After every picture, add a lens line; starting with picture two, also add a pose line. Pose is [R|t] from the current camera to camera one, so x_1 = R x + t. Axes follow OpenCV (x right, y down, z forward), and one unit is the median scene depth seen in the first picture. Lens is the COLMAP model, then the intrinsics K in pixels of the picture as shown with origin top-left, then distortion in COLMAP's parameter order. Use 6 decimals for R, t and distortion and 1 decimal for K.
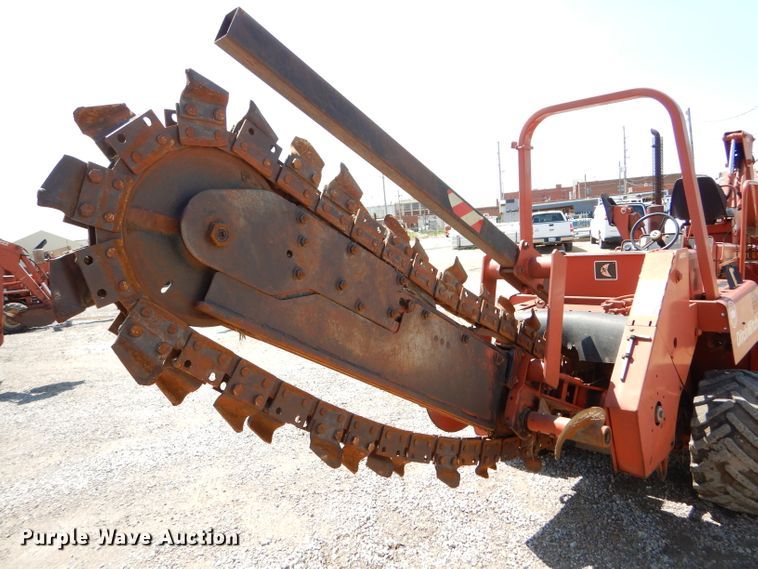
lens RADIAL K [[541.2, 0, 372.1], [0, 541.2, 278.9], [0, 0, 1]] dist [0.008890, -0.005156]
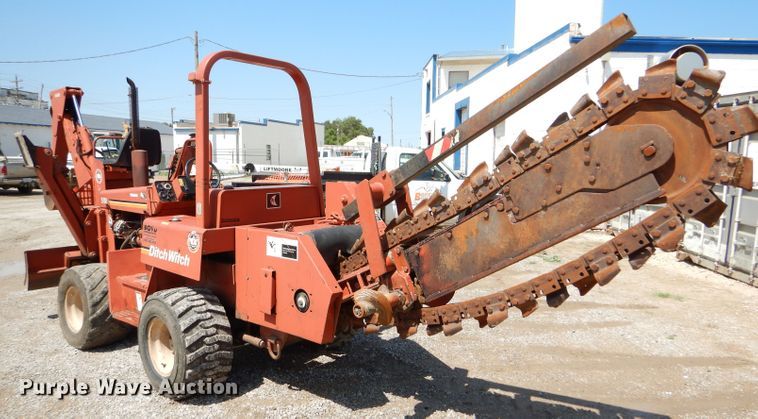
lens RADIAL K [[547.8, 0, 372.5], [0, 547.8, 225.0], [0, 0, 1]] dist [0.020490, -0.017458]
pose [[-0.055099, -0.048834, 0.997286, -1.037580], [0.085901, 0.994868, 0.053461, -0.009372], [-0.994779, 0.088614, -0.050622, 1.038221]]
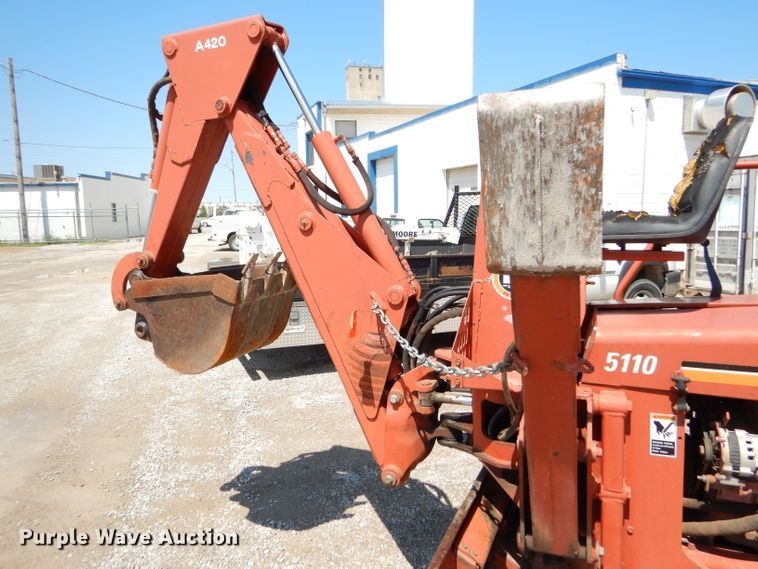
lens RADIAL K [[541.2, 0, 374.6], [0, 541.2, 280.5], [0, 0, 1]] dist [0.008890, -0.005156]
pose [[-0.378713, -0.033860, 0.924895, 0.601833], [0.124641, 0.988361, 0.087220, -0.250204], [-0.917083, 0.148311, -0.370085, 2.365593]]
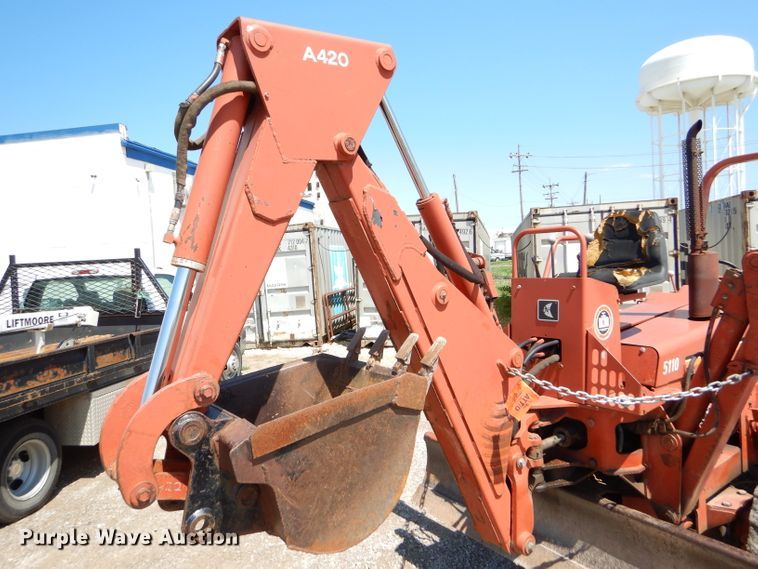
lens RADIAL K [[541.2, 0, 376.6], [0, 541.2, 278.1], [0, 0, 1]] dist [0.008890, -0.005156]
pose [[-0.980102, 0.125087, 0.154123, 1.354510], [0.143043, 0.983416, 0.111498, -0.387221], [-0.137620, 0.131326, -0.981740, 2.832943]]
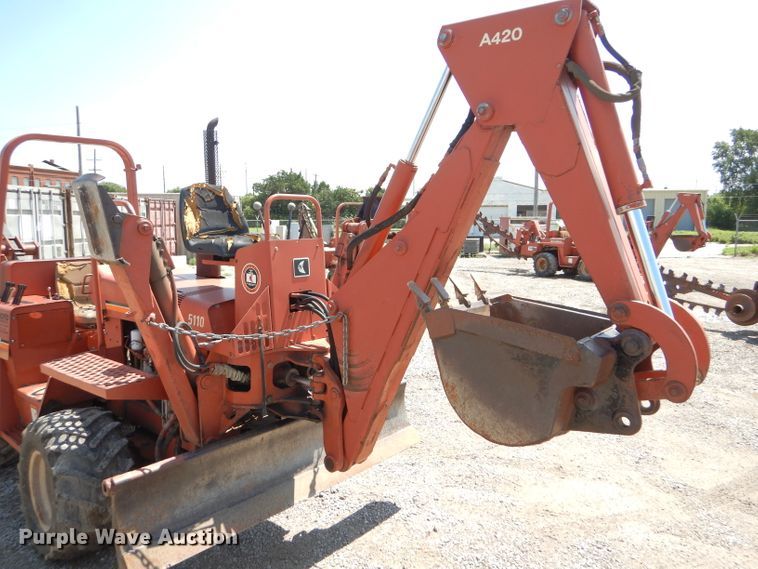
lens RADIAL K [[541.2, 0, 380.2], [0, 541.2, 277.9], [0, 0, 1]] dist [0.008890, -0.005156]
pose [[0.096726, 0.183408, -0.978267, 2.218268], [-0.094353, 0.980139, 0.174429, -0.369574], [0.990829, 0.075431, 0.112110, 1.986477]]
